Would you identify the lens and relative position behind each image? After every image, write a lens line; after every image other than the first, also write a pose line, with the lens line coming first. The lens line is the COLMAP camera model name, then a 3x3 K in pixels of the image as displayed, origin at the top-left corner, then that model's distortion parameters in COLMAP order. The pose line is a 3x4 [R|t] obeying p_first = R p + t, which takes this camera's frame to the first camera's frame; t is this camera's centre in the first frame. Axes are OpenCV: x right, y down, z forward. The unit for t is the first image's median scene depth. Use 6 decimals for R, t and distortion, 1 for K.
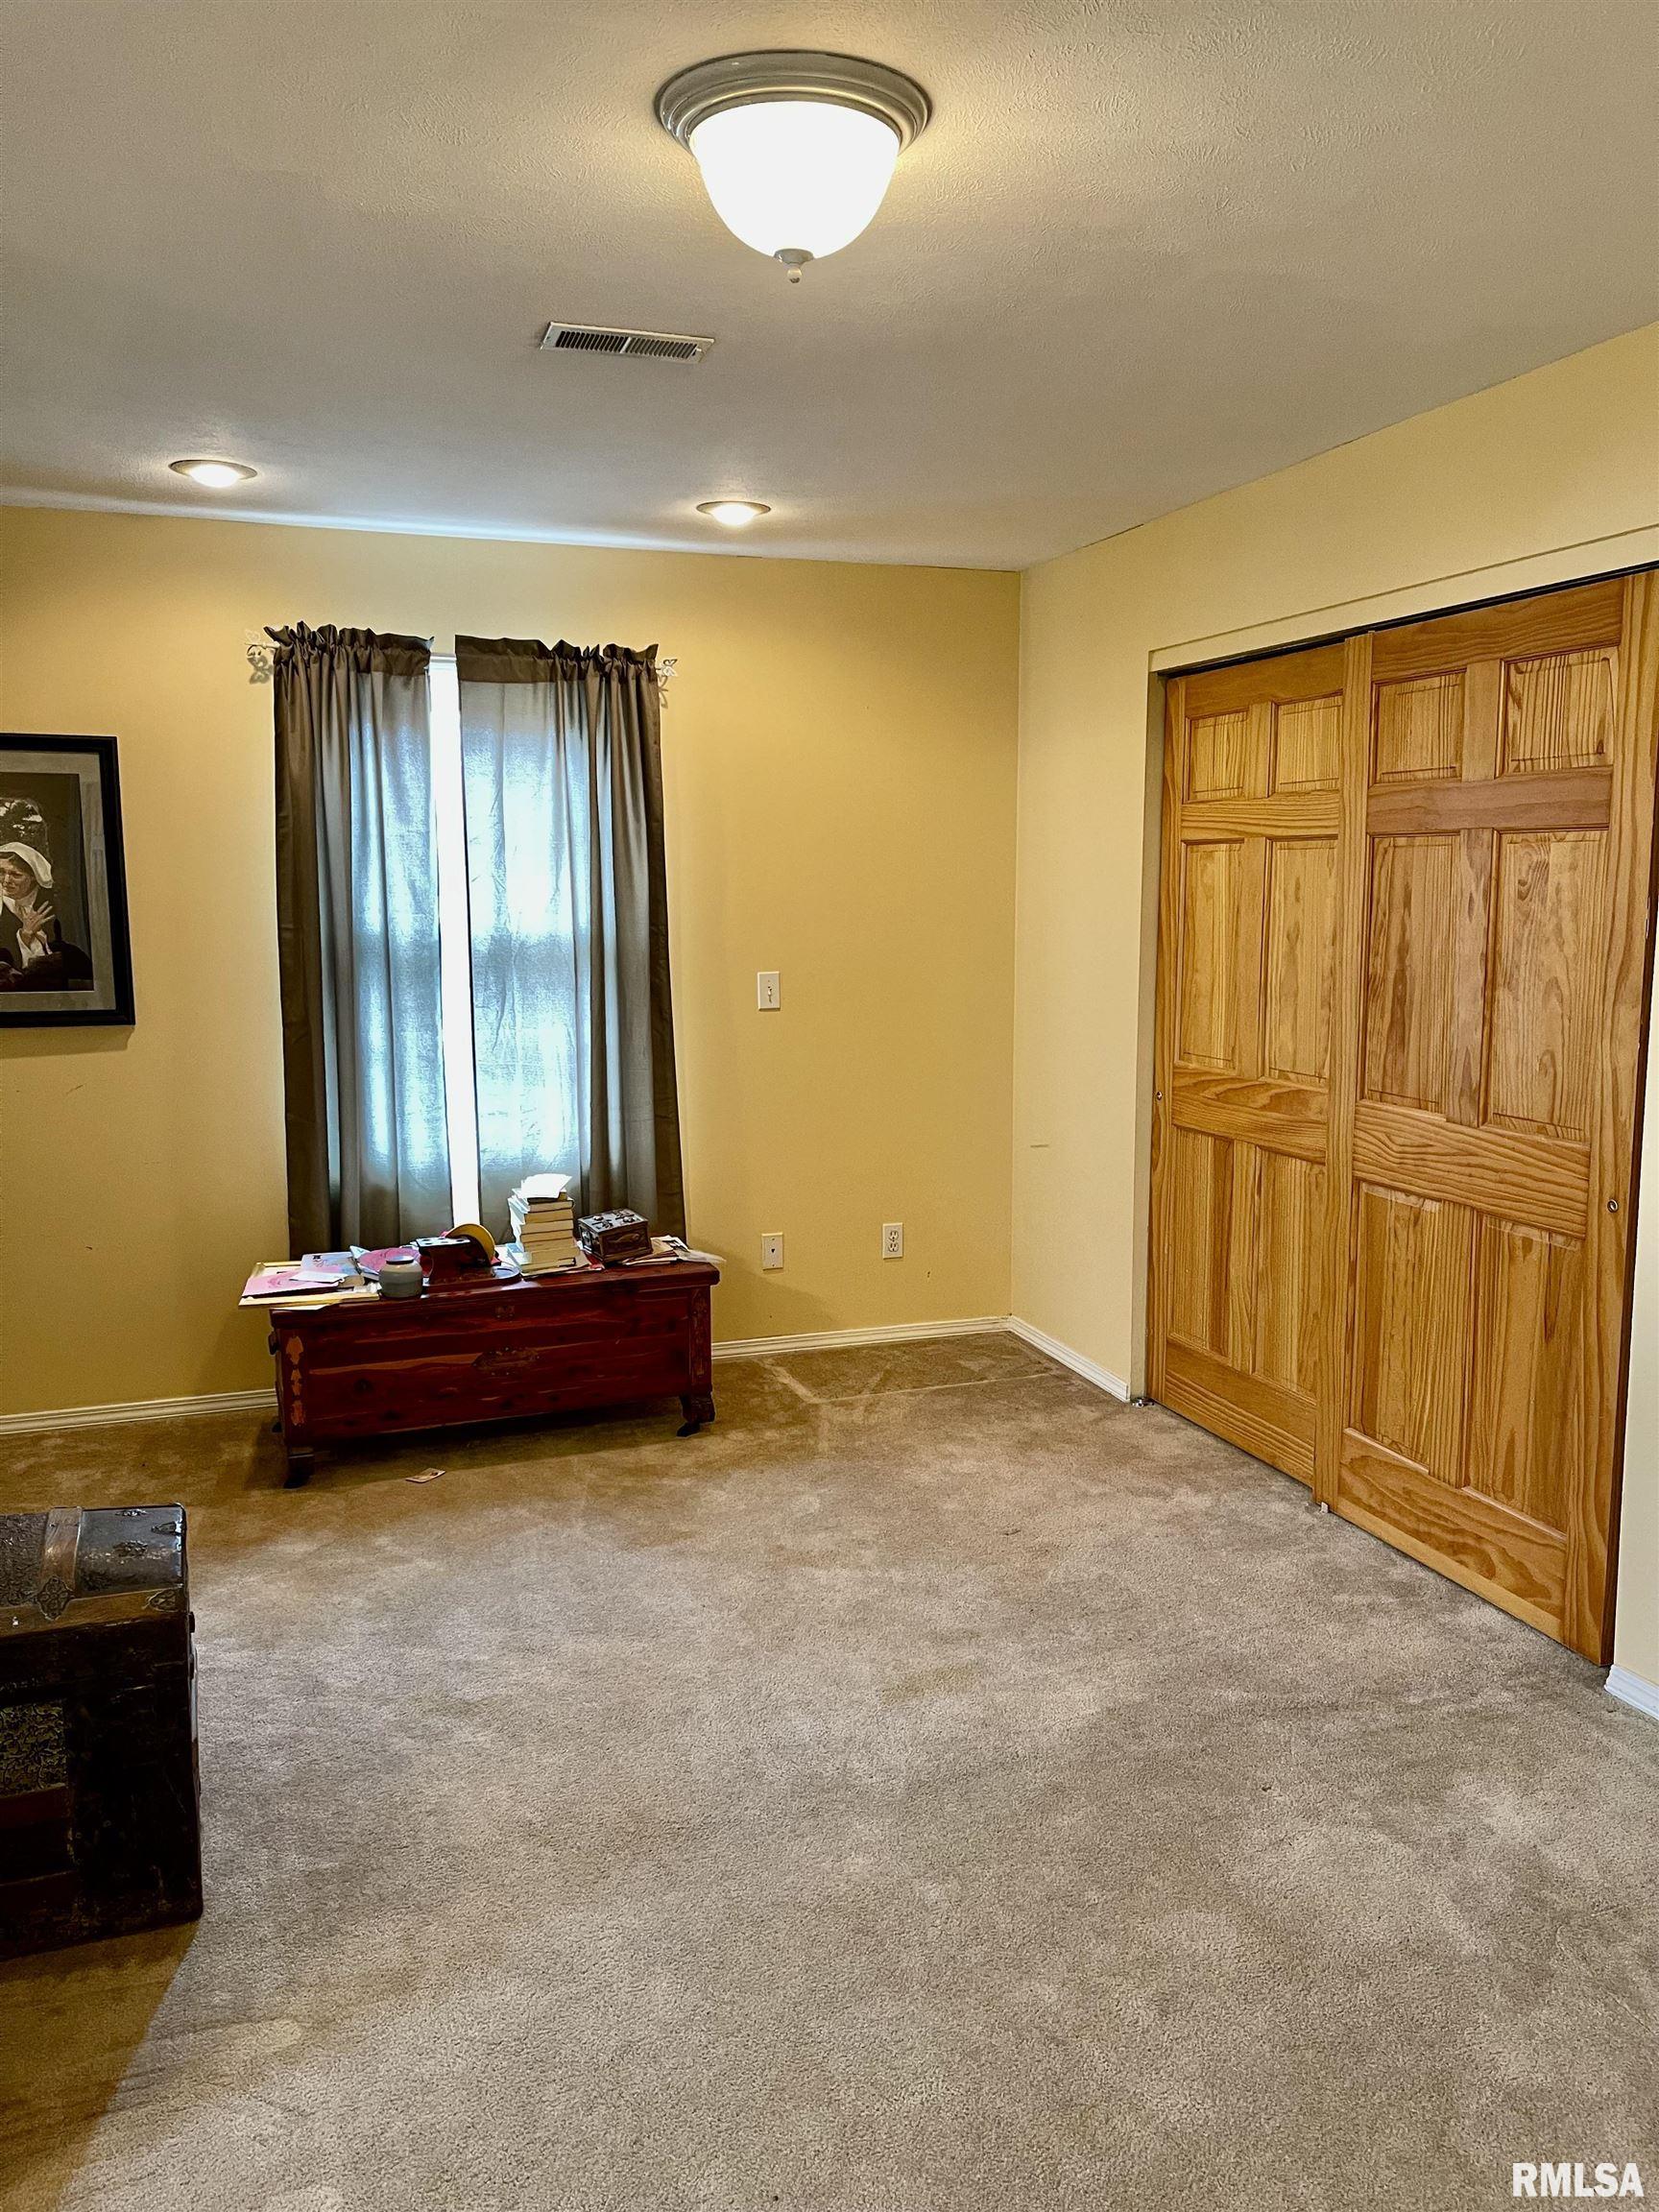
lens RADIAL K [[1663.7, 0, 832.9], [0, 1663.7, 1106.2], [0, 0, 1]] dist [0.056384, -0.043065]
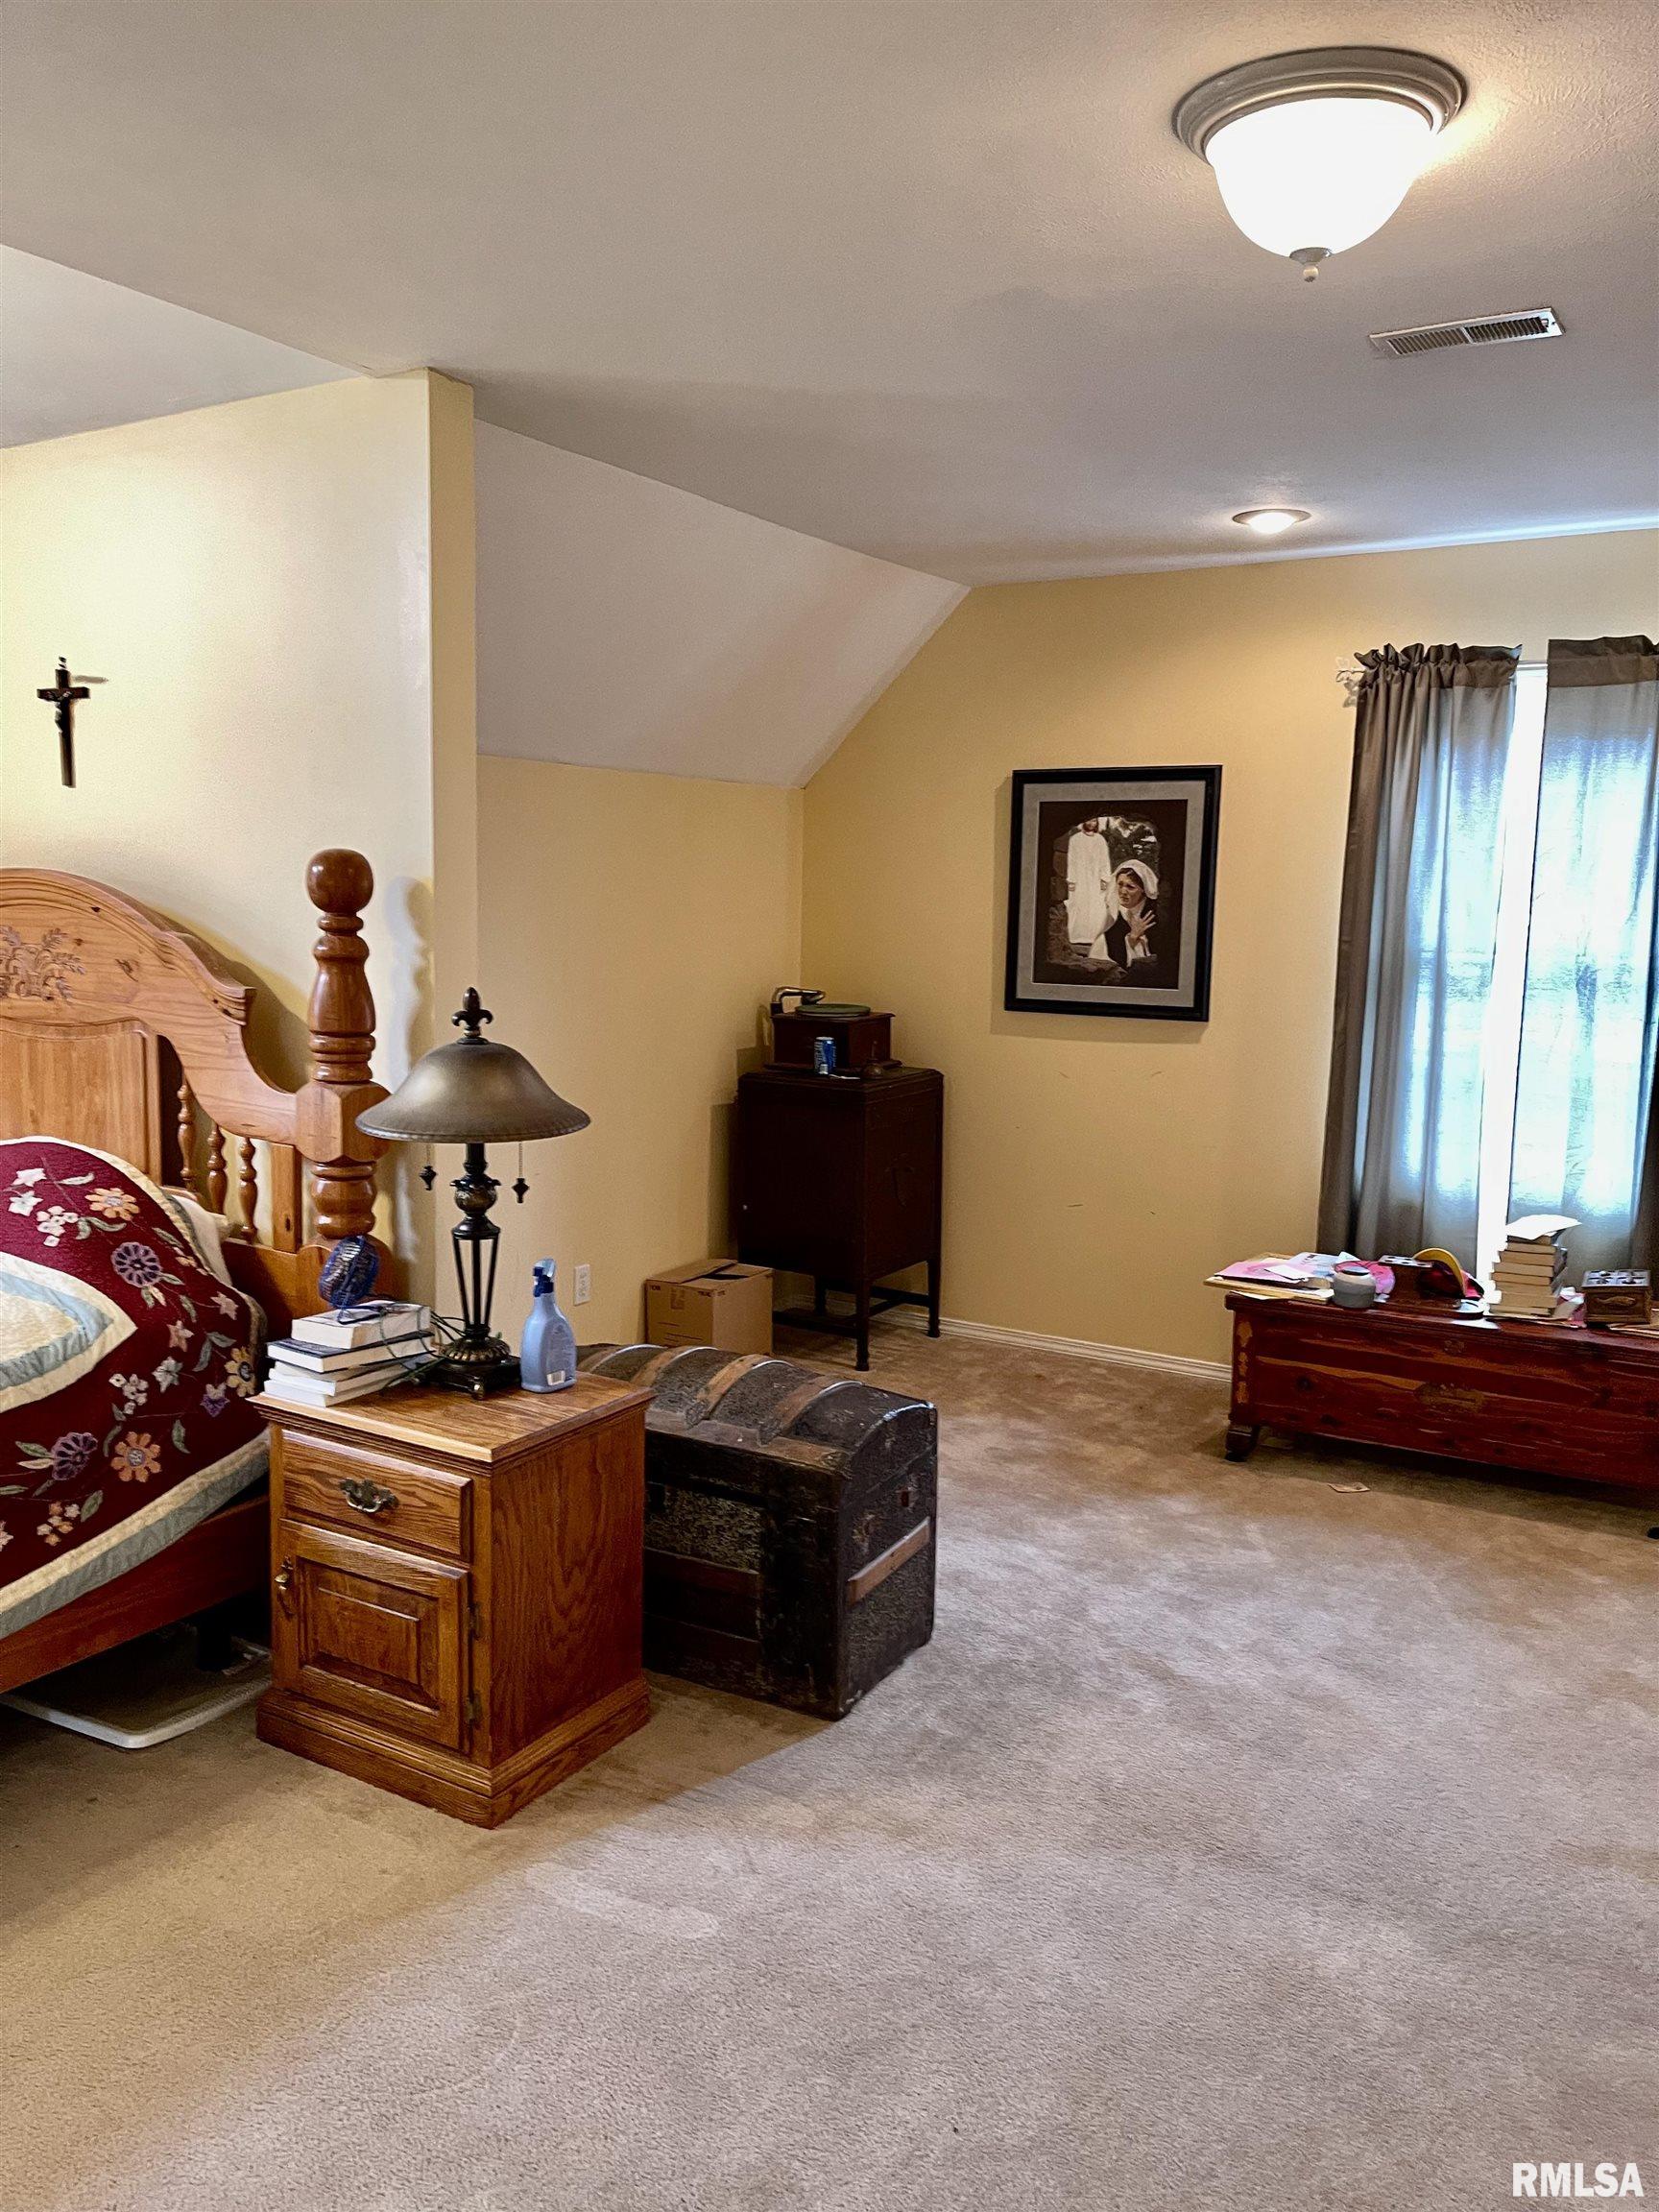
lens RADIAL K [[1663.7, 0, 831.8], [0, 1663.7, 1112.3], [0, 0, 1]] dist [0.056384, -0.043065]
pose [[0.650377, 0.117435, -0.750479, 0.285275], [-0.122561, 0.991256, 0.048898, -0.013825], [0.749659, 0.060177, 0.659083, 0.090297]]
